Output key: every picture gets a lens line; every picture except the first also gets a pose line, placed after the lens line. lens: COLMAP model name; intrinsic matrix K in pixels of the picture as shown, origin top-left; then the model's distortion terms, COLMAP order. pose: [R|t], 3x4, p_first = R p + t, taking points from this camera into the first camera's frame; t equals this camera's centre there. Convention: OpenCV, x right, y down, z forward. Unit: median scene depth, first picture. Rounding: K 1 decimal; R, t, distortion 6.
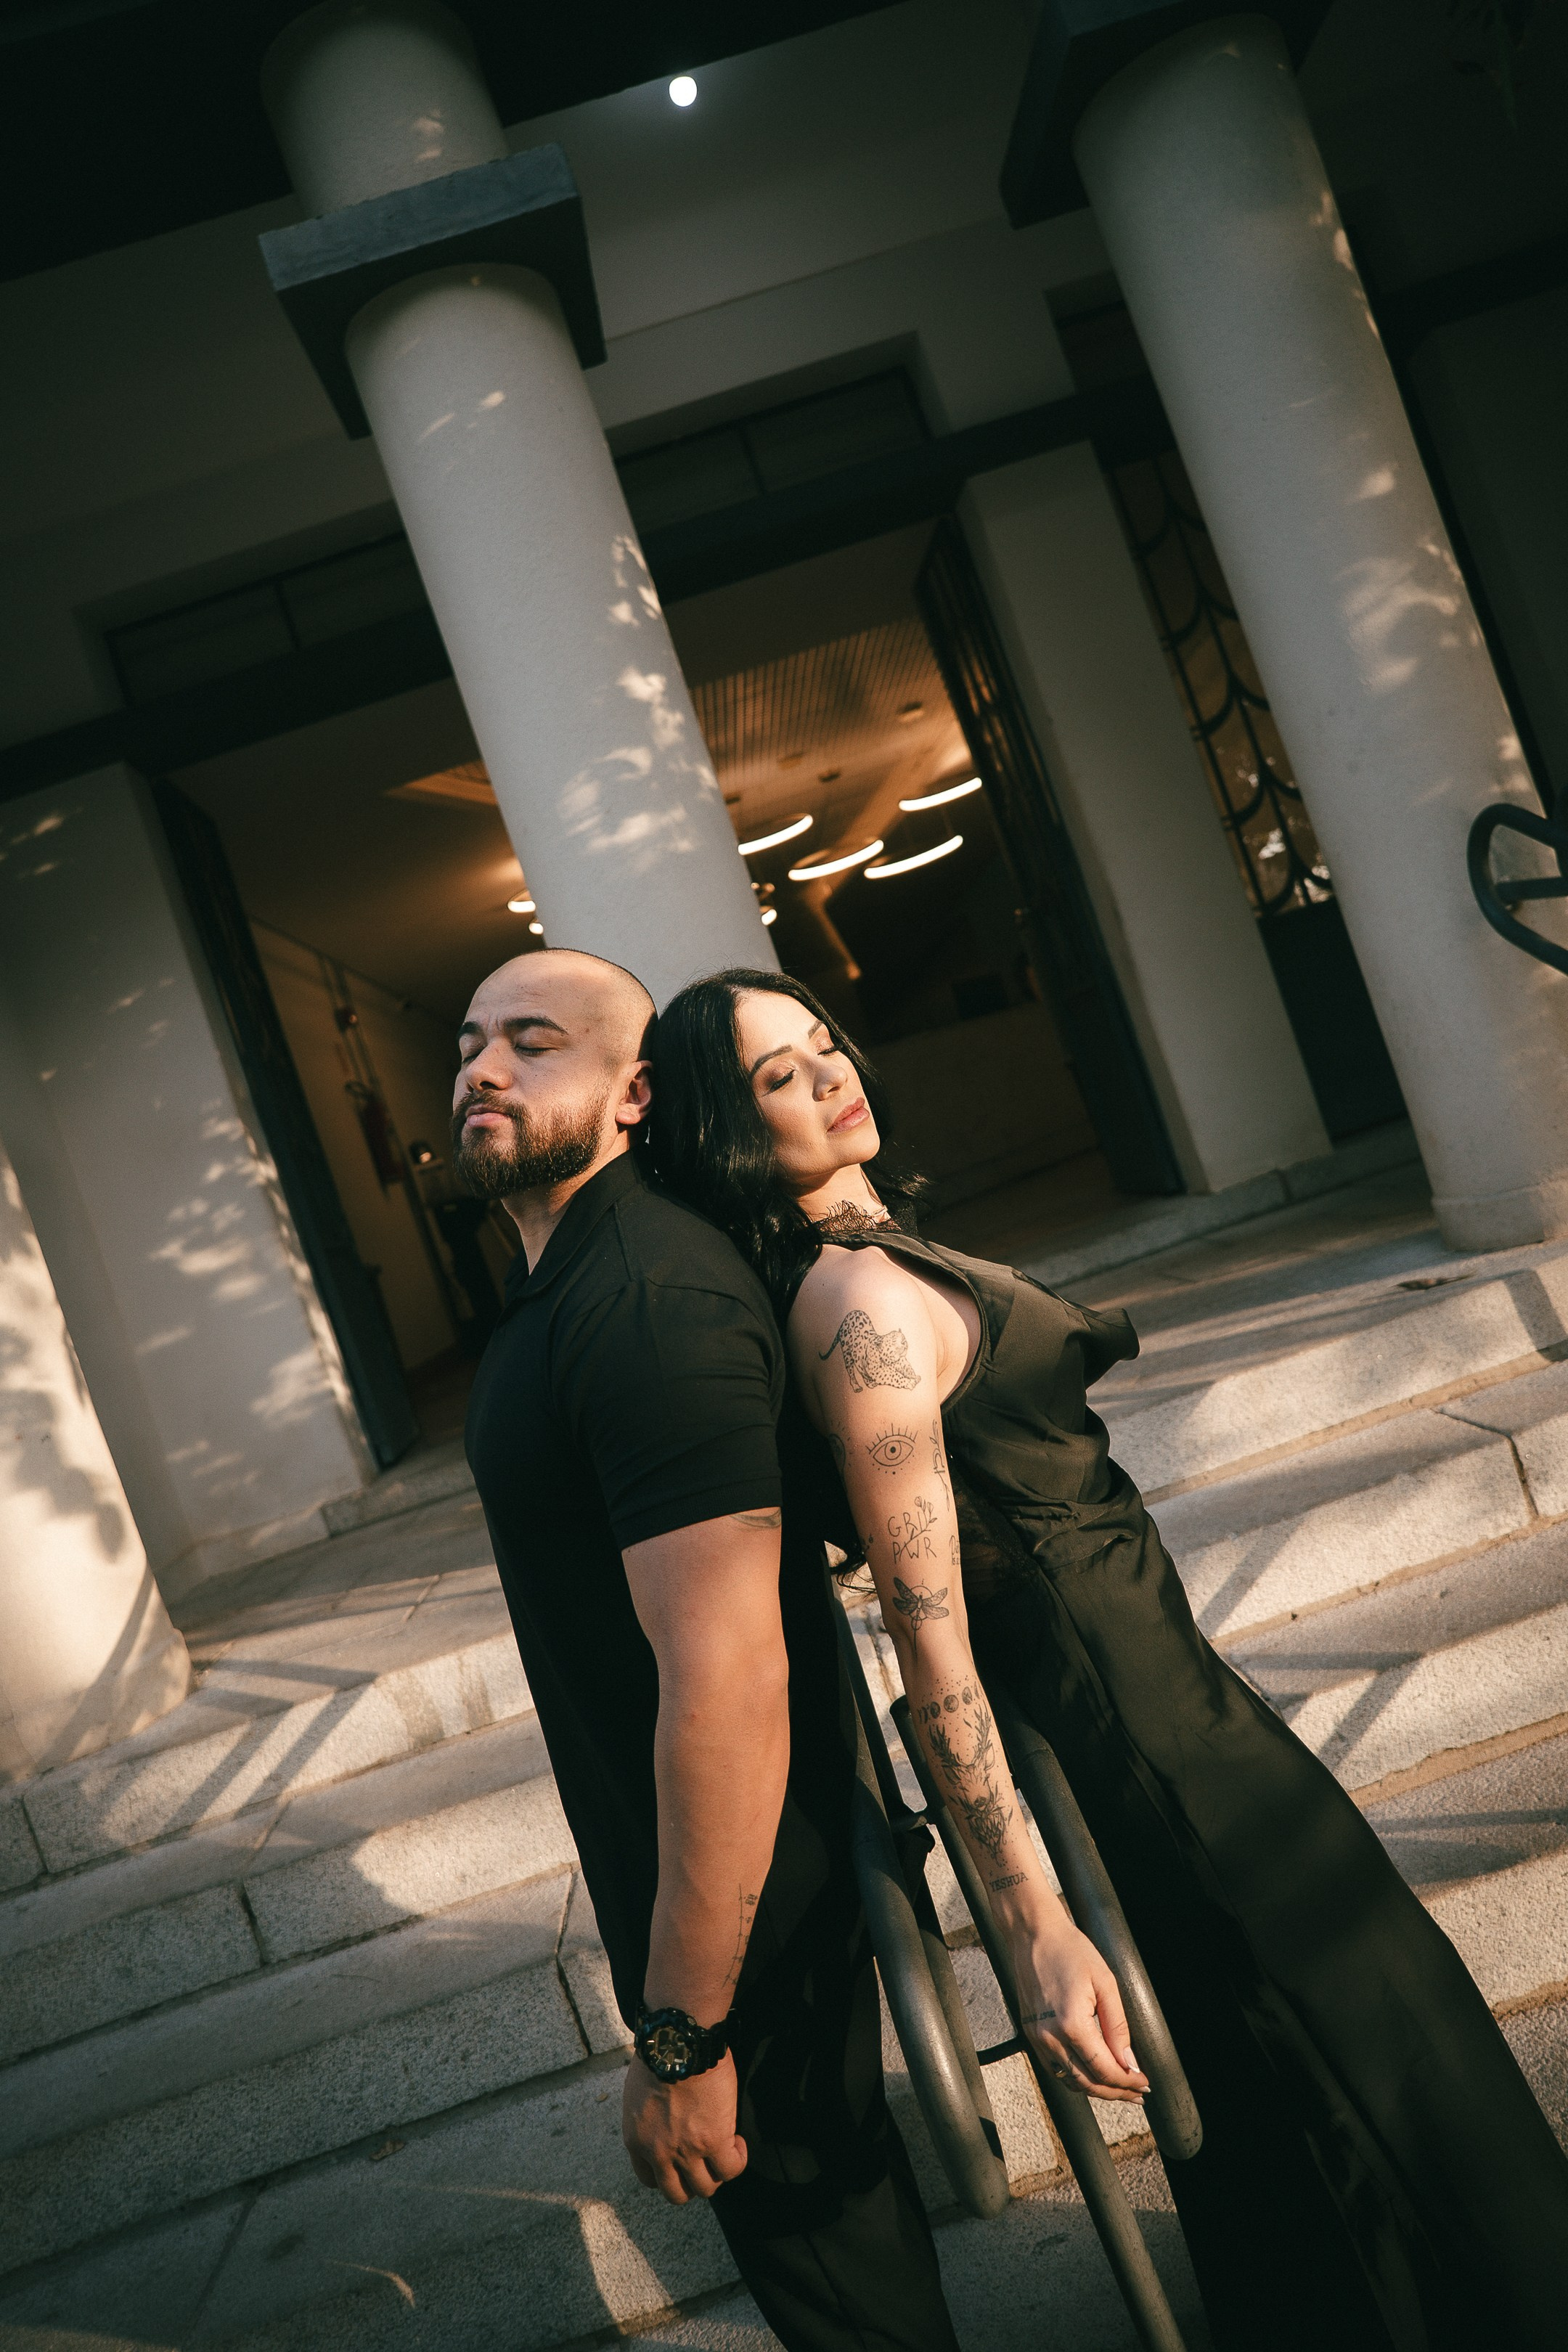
lens RADIAL K [[1645.8, 0, 774.4], [0, 1645.8, 1243.5], [0, 0, 1]] dist [-0.024989, 0.001113]
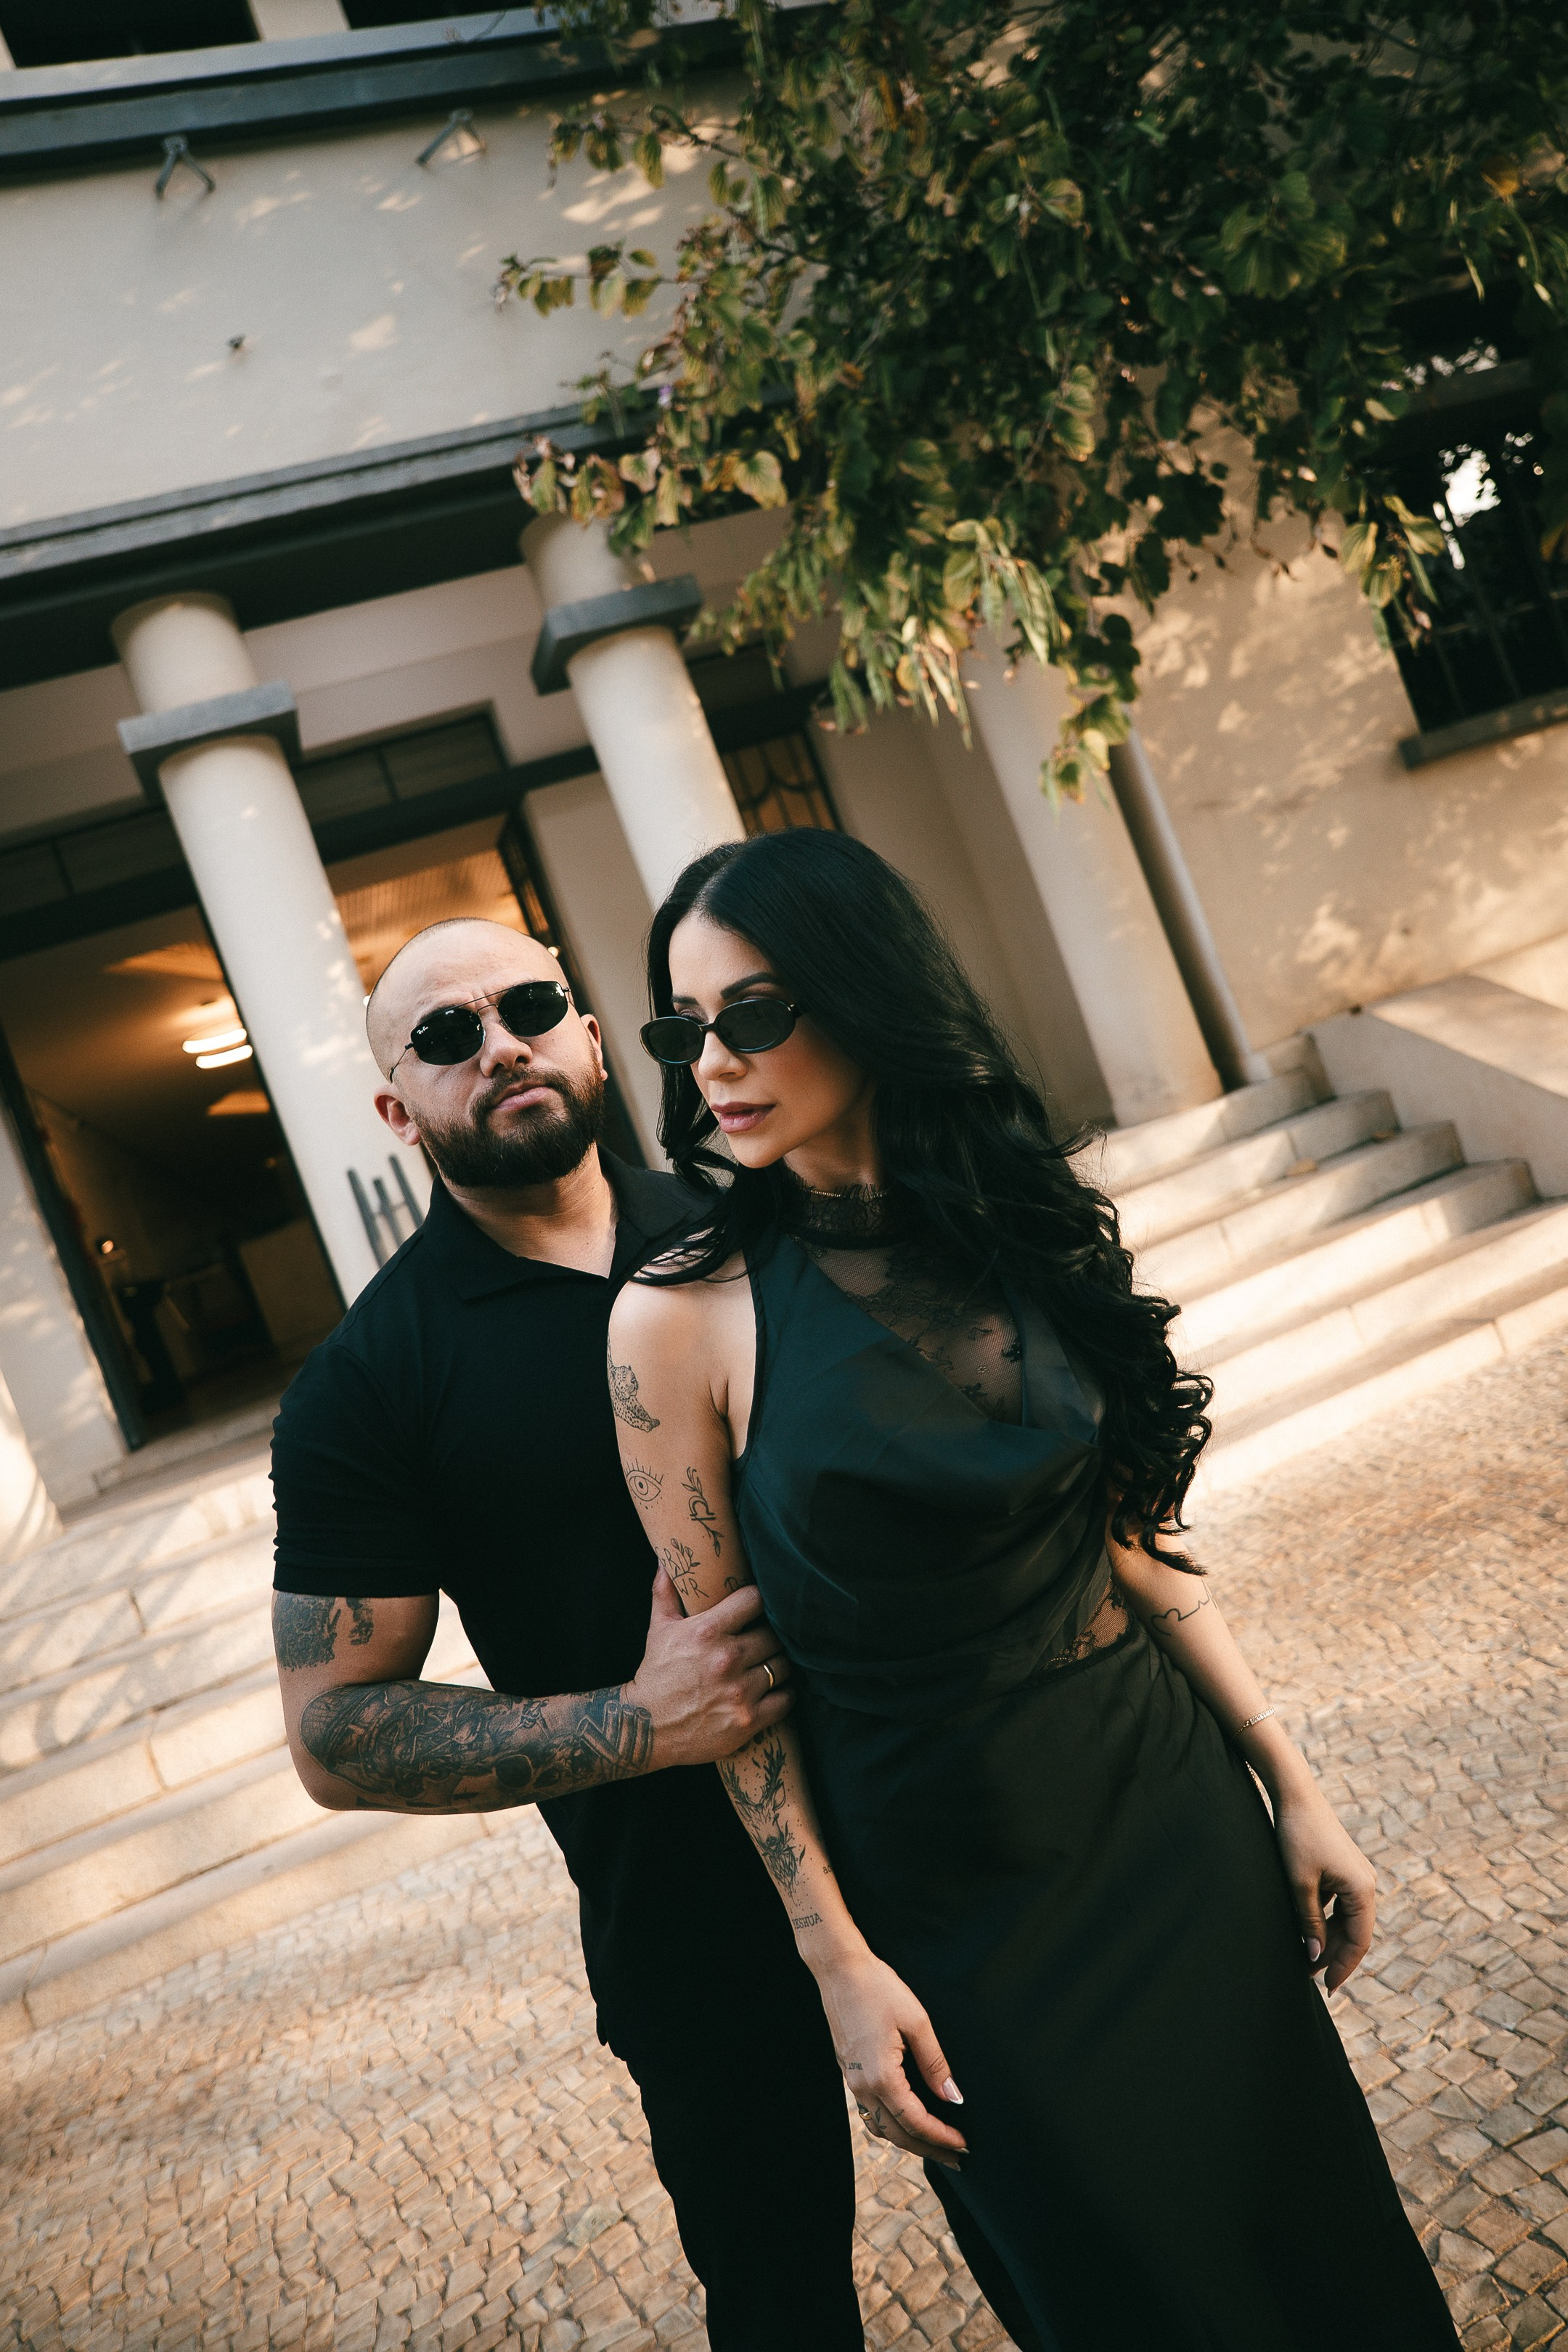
lens RADIAL K [[1562.9, 0, 784.0], [0, 1562.9, 1176.0], [0, 0, 1]] dist [-0.092681, 0.083630]
pose [[0.970975, -0.013758, 0.238787, -0.002146], [0.038827, 0.994169, -0.100602, 0.052877], [-0.236010, 0.106953, 0.965847, -0.431077]]
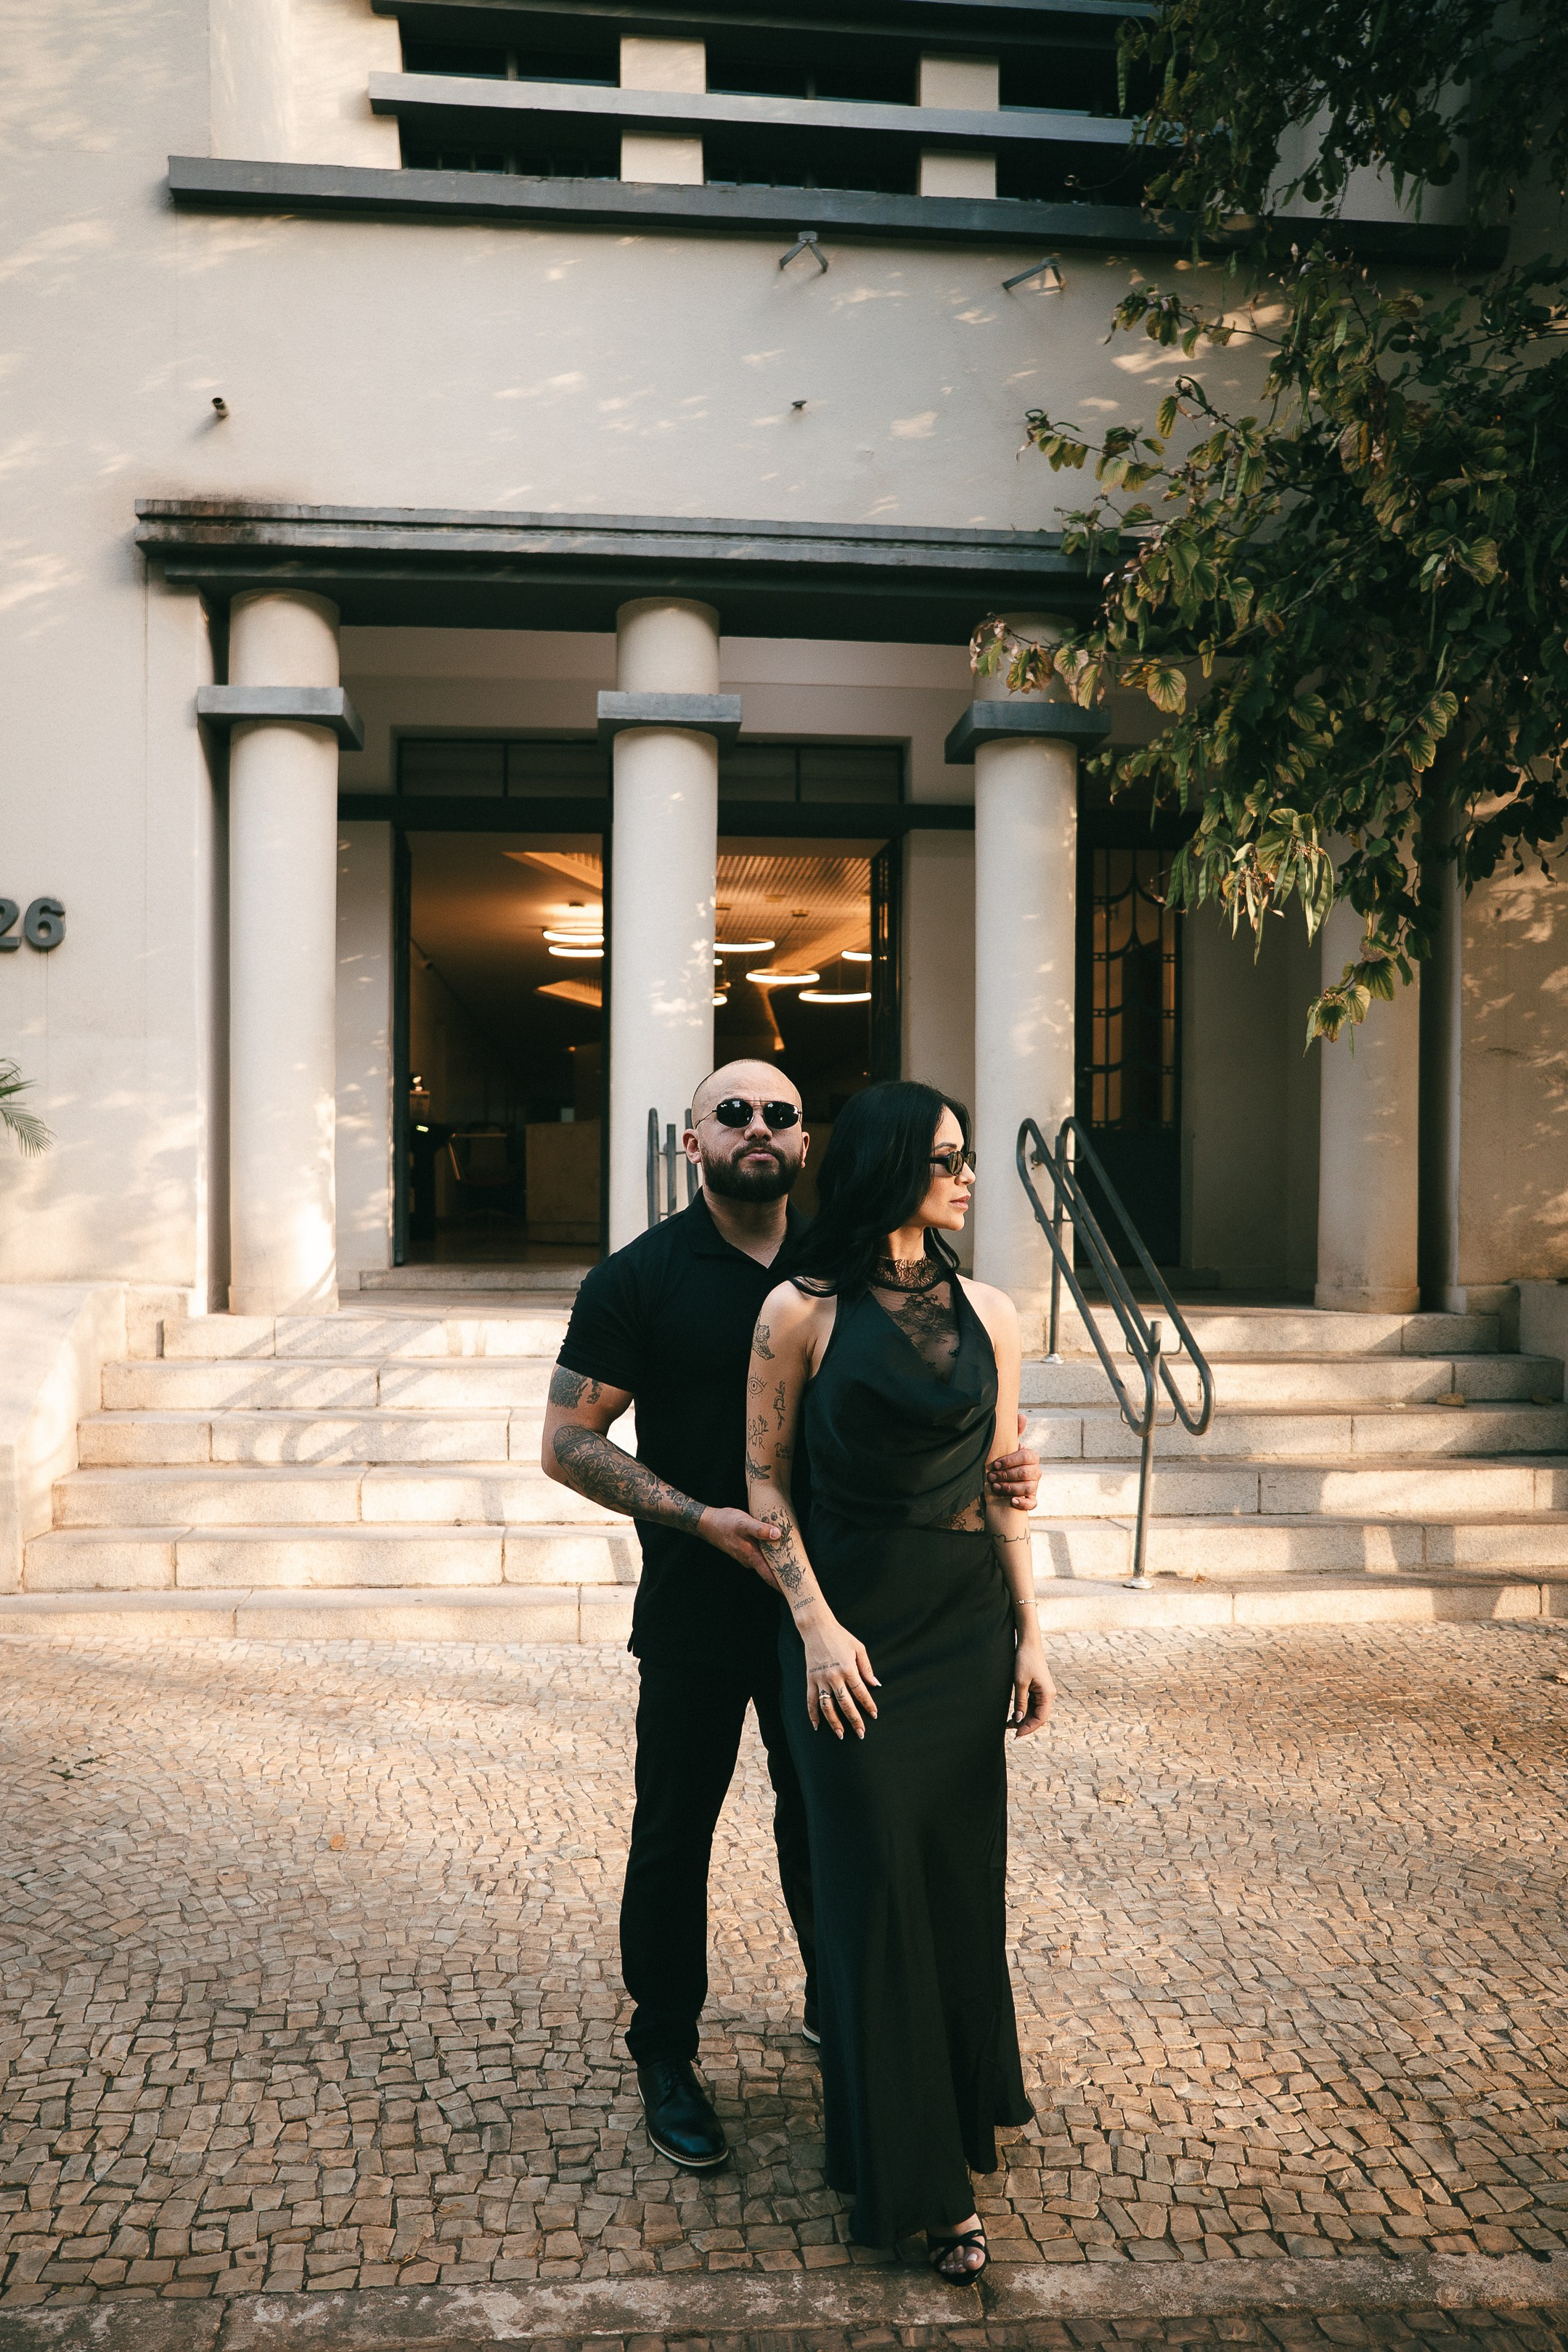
lens RADIAL K [[1645.8, 0, 774.4], [0, 1645.8, 1243.5], [0, 0, 1]] dist [-0.024989, 0.001113]
pose [[0.942542, 0.323888, 0.081918, -0.016497], [-0.321557, 0.946020, -0.040582, 0.056087], [-0.090640, 0.011909, 0.995813, -0.656372]]
